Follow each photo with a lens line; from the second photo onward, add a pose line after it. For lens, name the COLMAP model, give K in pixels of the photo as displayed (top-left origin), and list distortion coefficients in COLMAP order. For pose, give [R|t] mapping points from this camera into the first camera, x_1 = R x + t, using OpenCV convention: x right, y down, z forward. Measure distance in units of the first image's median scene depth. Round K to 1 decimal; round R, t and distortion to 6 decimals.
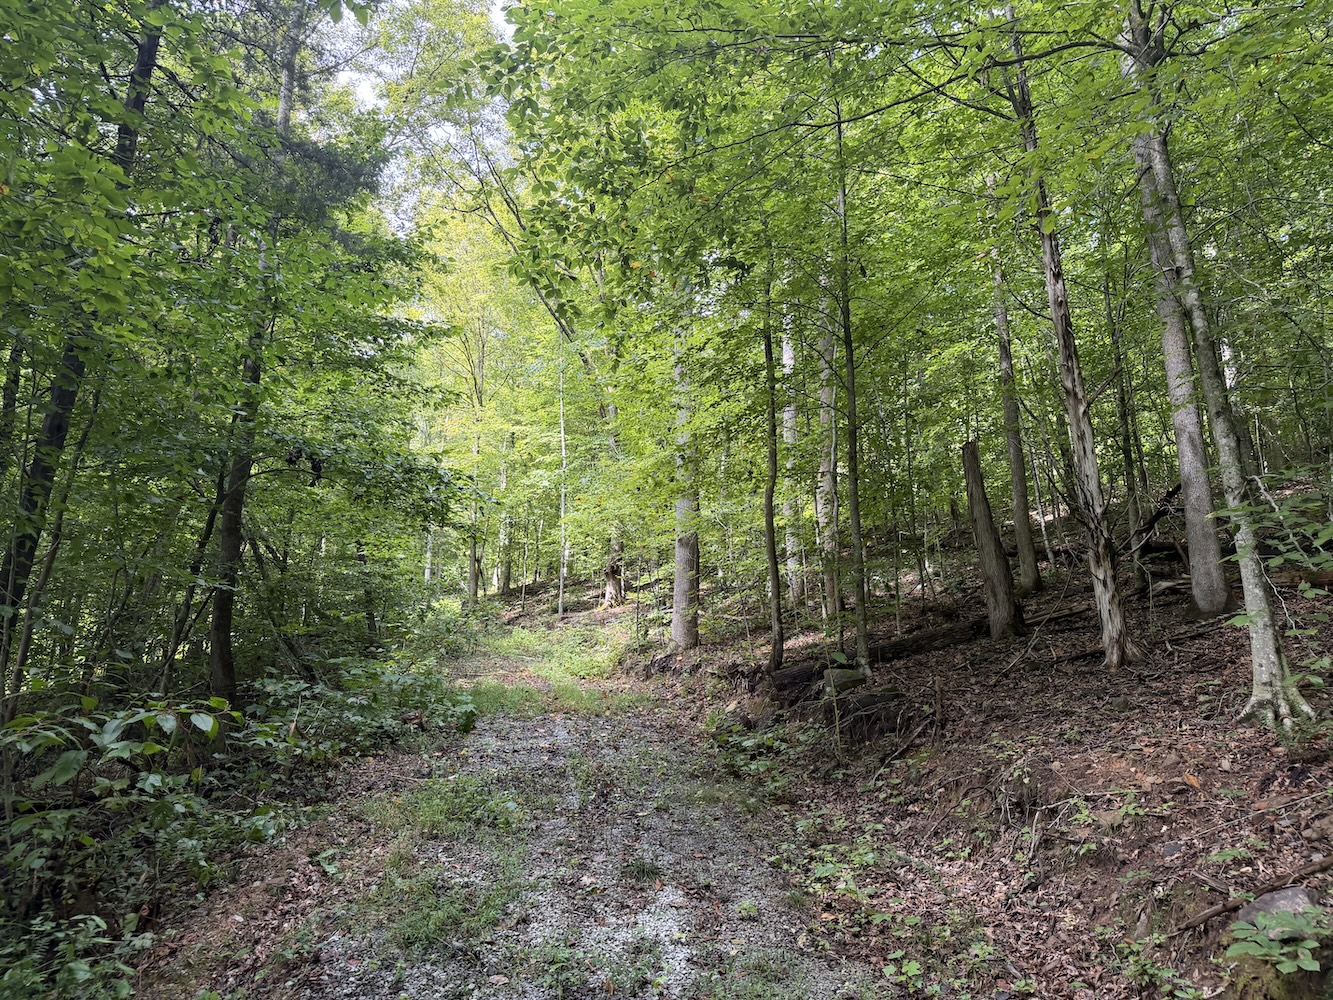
lens RADIAL K [[942.4, 0, 663.4], [0, 942.4, 503.4], [0, 0, 1]] dist [-0.024645, 0.007287]
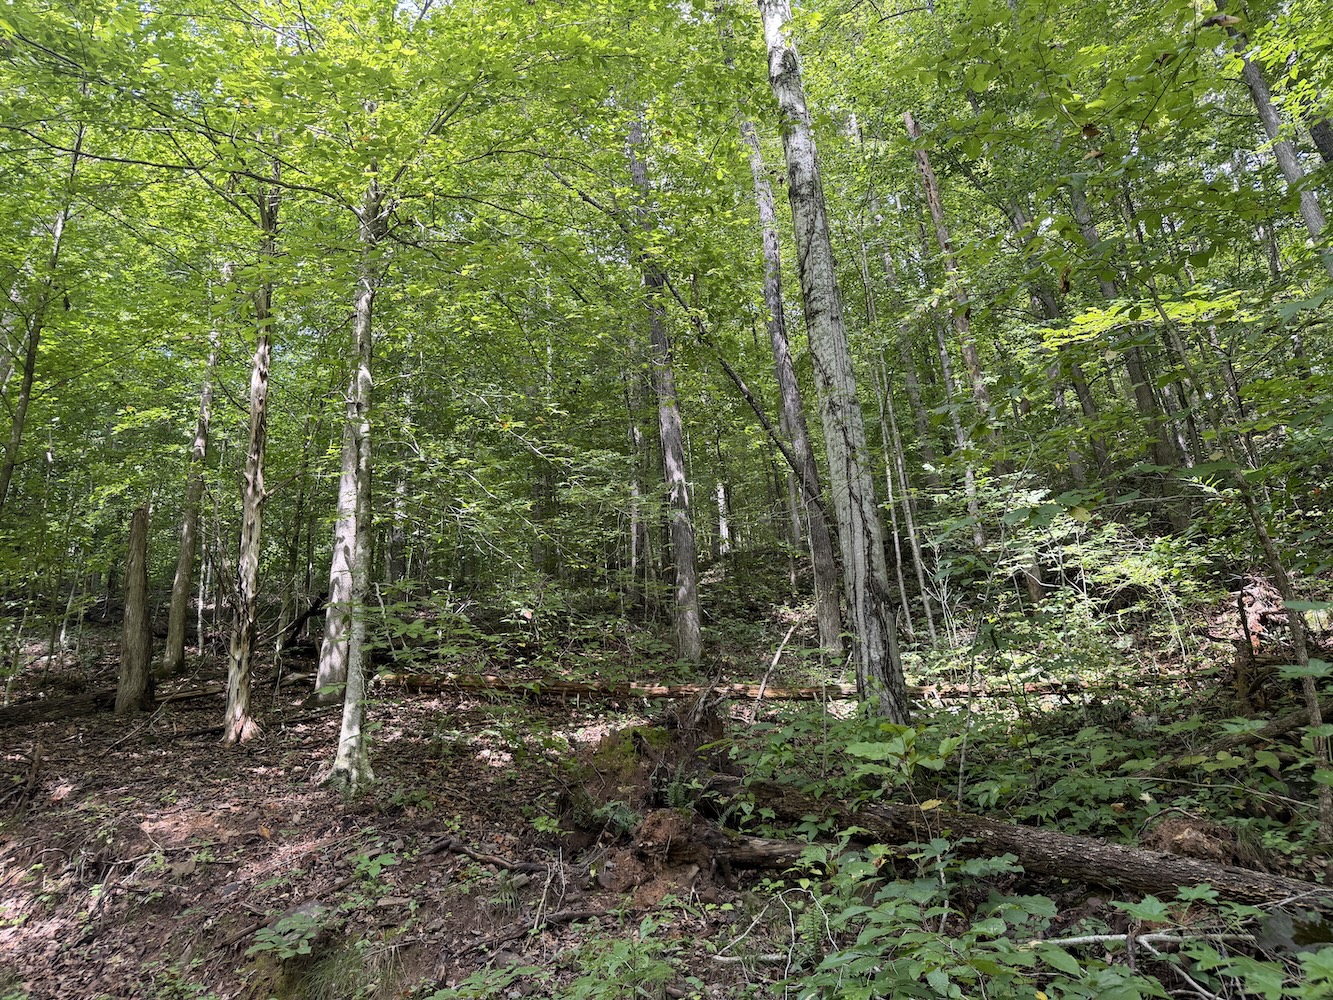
lens RADIAL K [[942.4, 0, 663.4], [0, 942.4, 503.4], [0, 0, 1]] dist [-0.024645, 0.007287]
pose [[0.661588, 0.234429, 0.712281, -0.017271], [-0.159298, 0.972133, -0.171992, 0.022162], [-0.732752, 0.000322, 0.680495, -0.116928]]
